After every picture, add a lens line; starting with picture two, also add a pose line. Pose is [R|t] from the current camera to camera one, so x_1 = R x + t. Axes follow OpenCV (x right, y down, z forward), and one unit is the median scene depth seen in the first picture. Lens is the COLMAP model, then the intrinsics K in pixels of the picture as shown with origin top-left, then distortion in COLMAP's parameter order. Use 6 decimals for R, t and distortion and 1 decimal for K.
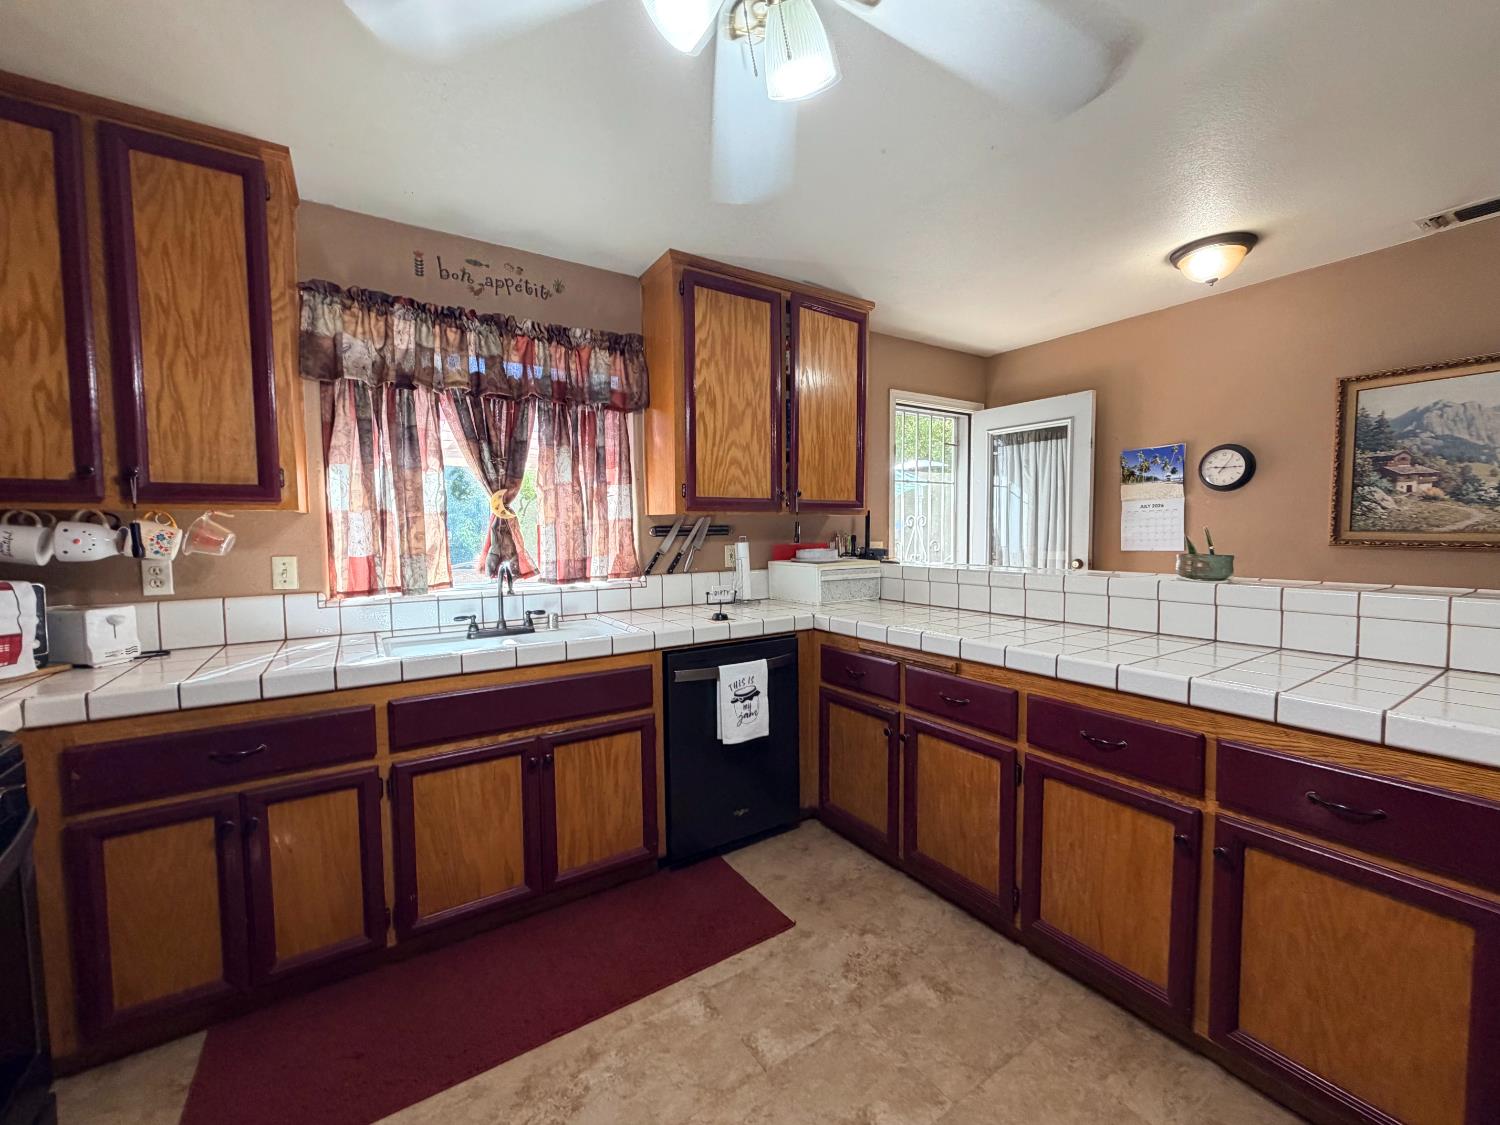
lens RADIAL K [[598.9, 0, 746.1], [0, 598.9, 563.0], [0, 0, 1]] dist [0.000908, -0.000284]
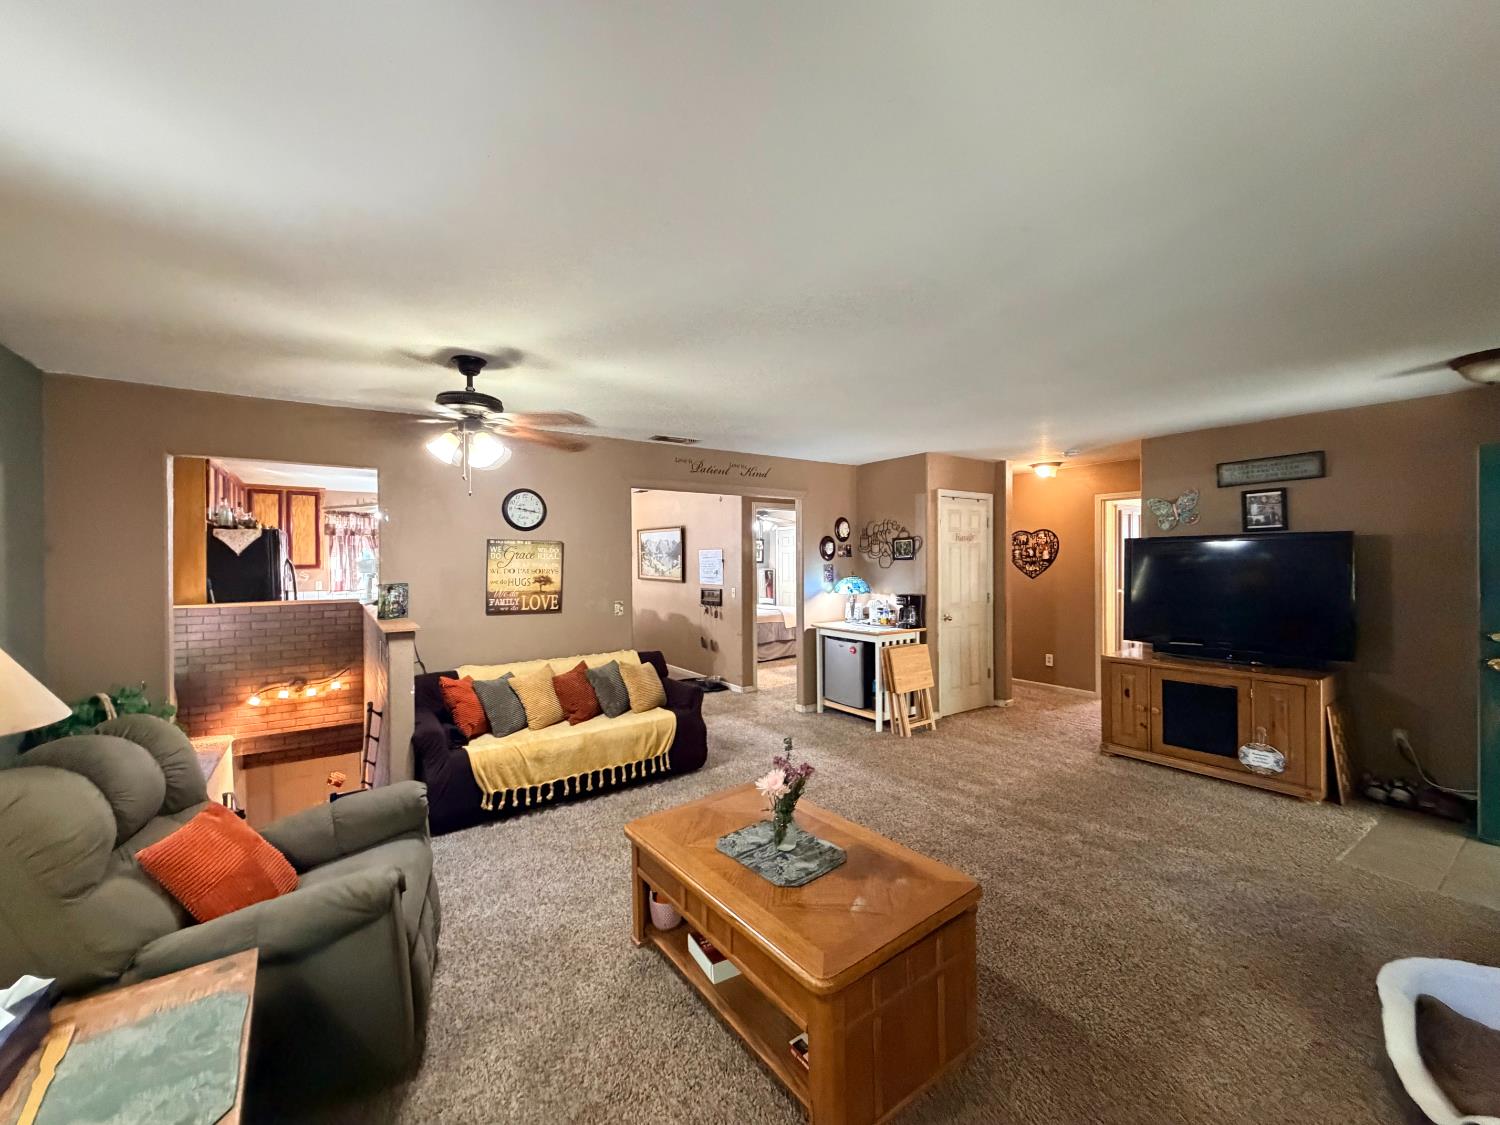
lens RADIAL K [[598.9, 0, 748.9], [0, 598.9, 563.4], [0, 0, 1]] dist [0.000908, -0.000284]
pose [[0.999211, 0.005449, 0.039333, 1.737302], [-0.003723, 0.999033, -0.043819, 0.033275], [-0.039534, 0.043638, 0.998265, -2.791475]]
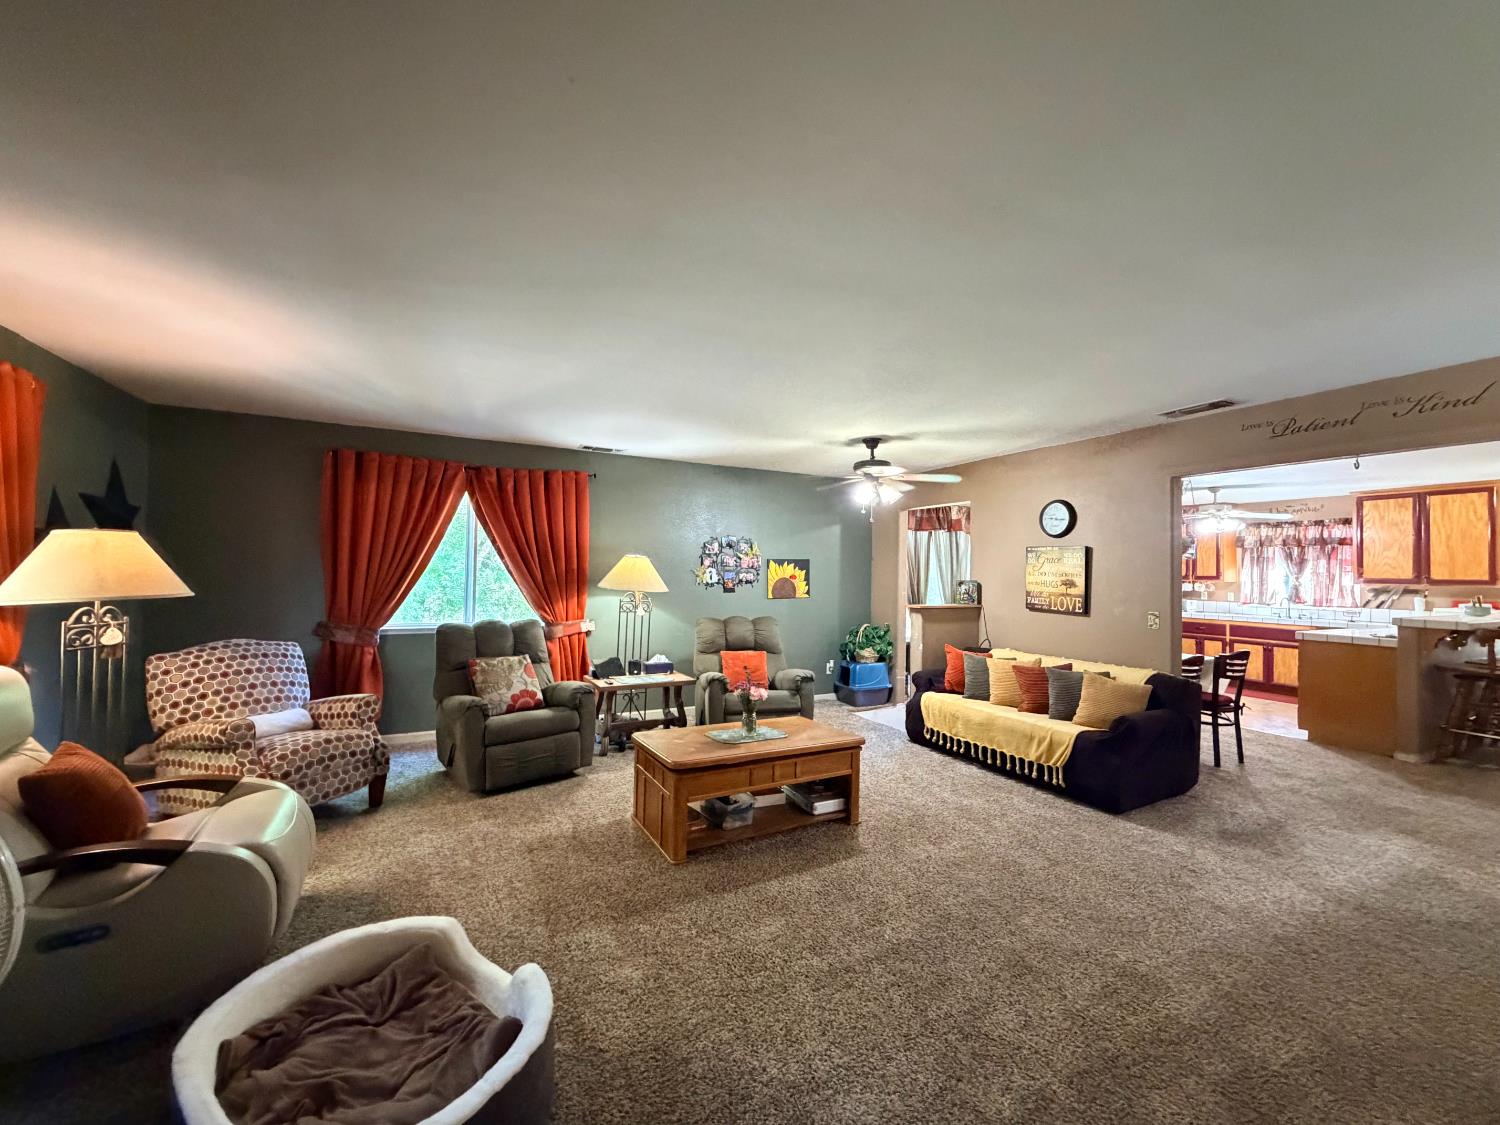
lens RADIAL K [[598.9, 0, 741.2], [0, 598.9, 560.3], [0, 0, 1]] dist [0.000908, -0.000284]
pose [[-0.104831, -0.010610, -0.994433, 3.331684], [-0.067574, 0.997708, -0.003521, 0.008787], [0.992192, 0.066829, -0.105308, -1.720115]]
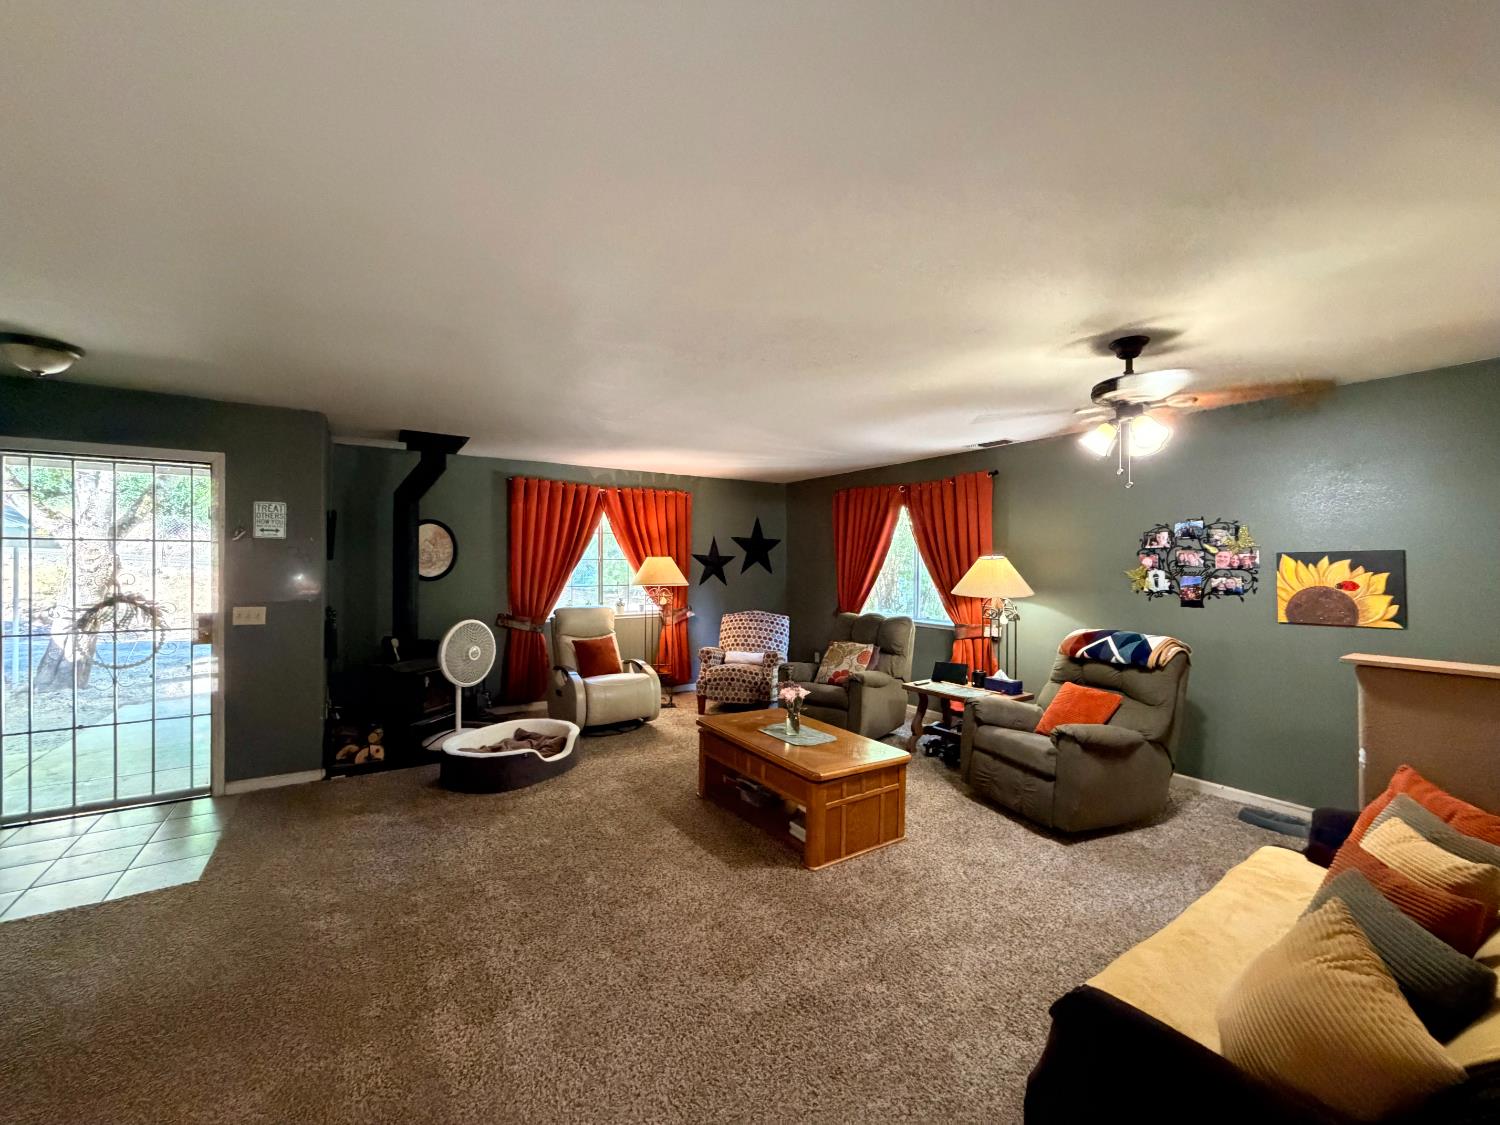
lens RADIAL K [[598.9, 0, 745.5], [0, 598.9, 561.8], [0, 0, 1]] dist [0.000908, -0.000284]
pose [[-0.999969, 0.007342, -0.002873, 1.958466], [0.007187, 0.998691, 0.050650, -0.082527], [0.003241, 0.050628, -0.998712, -0.315441]]
